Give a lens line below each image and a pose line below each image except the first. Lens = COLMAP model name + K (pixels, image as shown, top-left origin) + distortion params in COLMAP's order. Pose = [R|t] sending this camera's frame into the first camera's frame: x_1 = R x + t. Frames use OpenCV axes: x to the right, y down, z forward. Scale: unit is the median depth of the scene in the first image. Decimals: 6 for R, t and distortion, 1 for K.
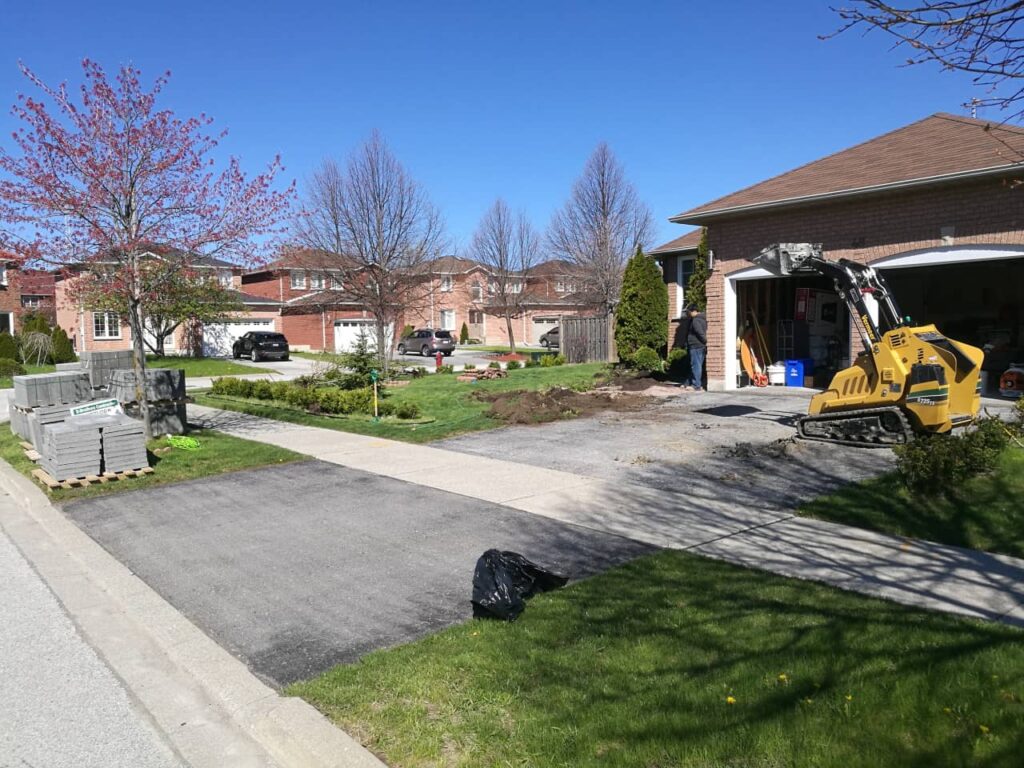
lens RADIAL K [[807.7, 0, 505.1], [0, 807.7, 385.7], [0, 0, 1]] dist [-0.008107, 0.015103]
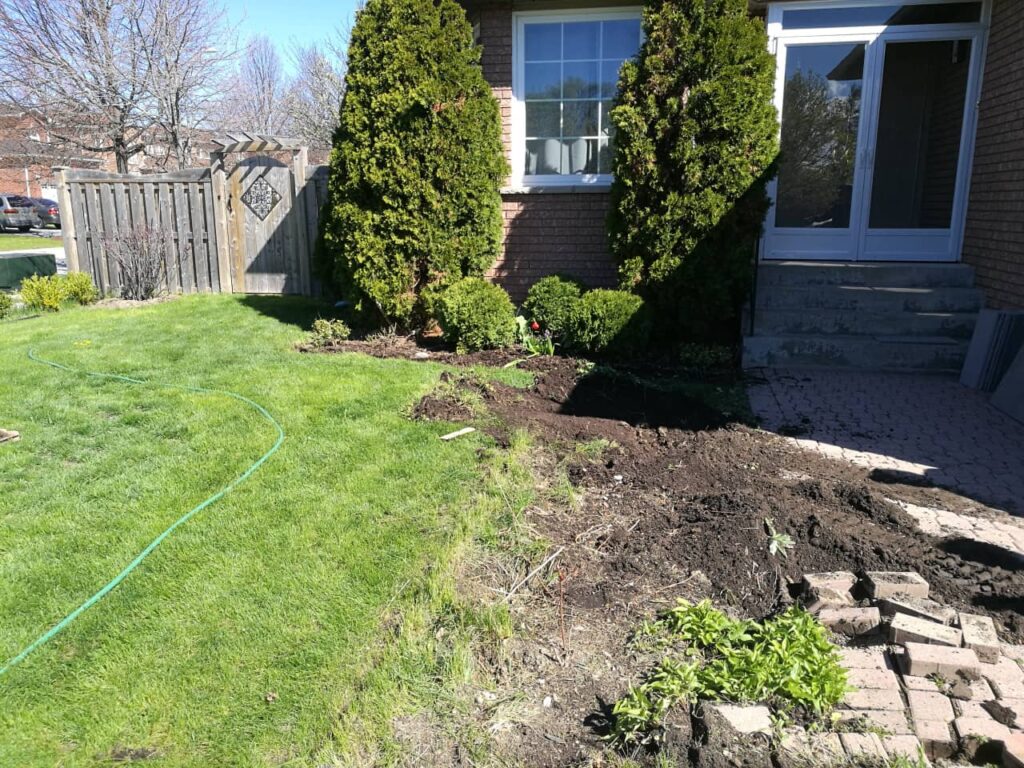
lens RADIAL K [[807.7, 0, 507.5], [0, 807.7, 387.9], [0, 0, 1]] dist [-0.008107, 0.015103]
pose [[0.777017, -0.121905, 0.617562, -0.035071], [0.023469, 0.985997, 0.165104, -0.078309], [-0.629042, -0.113796, 0.768998, 1.001779]]
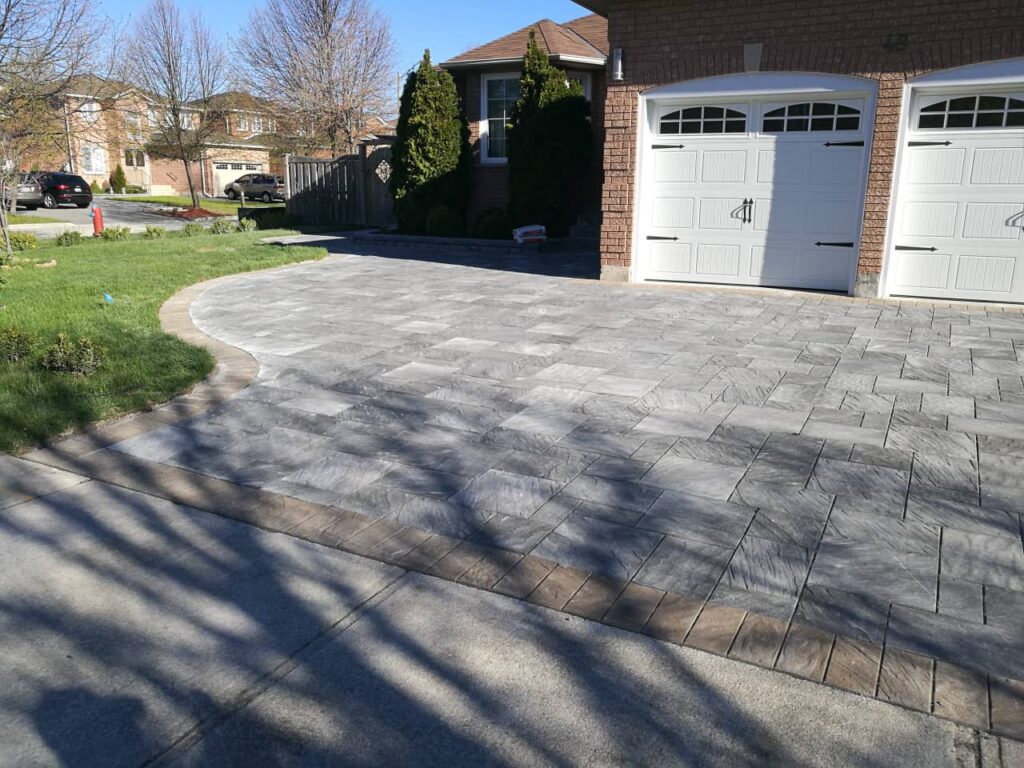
lens RADIAL K [[807.7, 0, 517.4], [0, 807.7, 387.3], [0, 0, 1]] dist [-0.008107, 0.015103]
pose [[0.918841, -0.063302, 0.389517, -0.060507], [-0.006758, 0.984382, 0.175918, -0.024815], [-0.394570, -0.164273, 0.904063, 0.451162]]
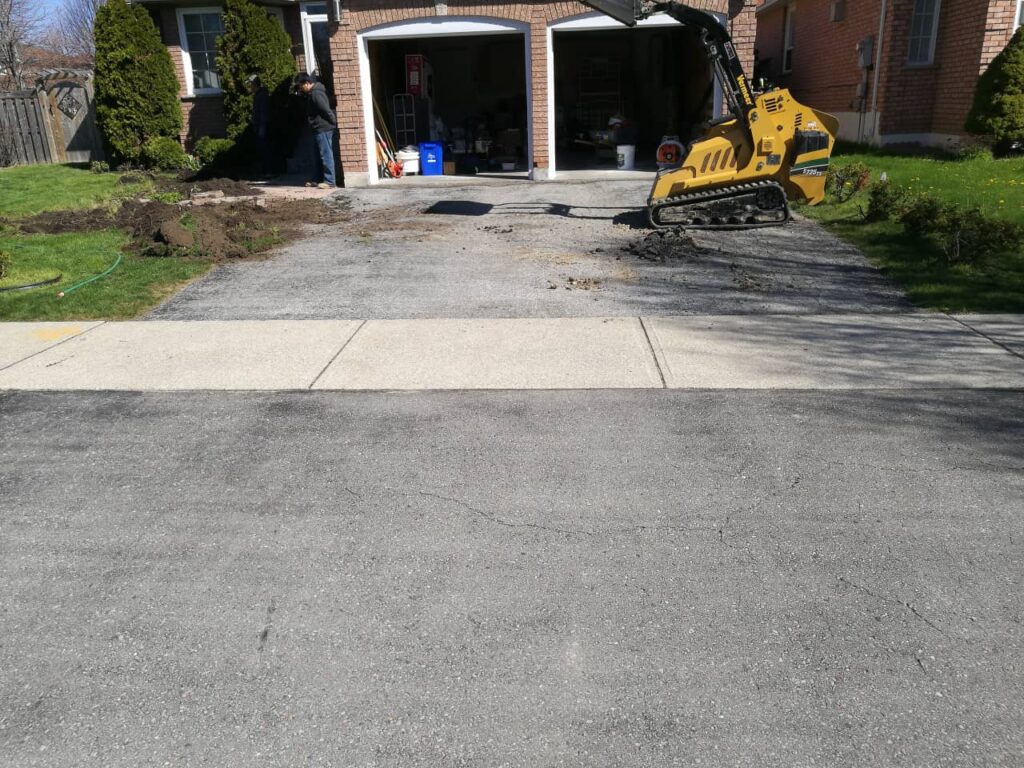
lens RADIAL K [[807.7, 0, 520.9], [0, 807.7, 379.3], [0, 0, 1]] dist [-0.008107, 0.015103]
pose [[0.677459, -0.237384, 0.696203, -0.233558], [0.065742, 0.962246, 0.264124, -0.010528], [-0.732617, -0.133163, 0.667488, 0.326107]]
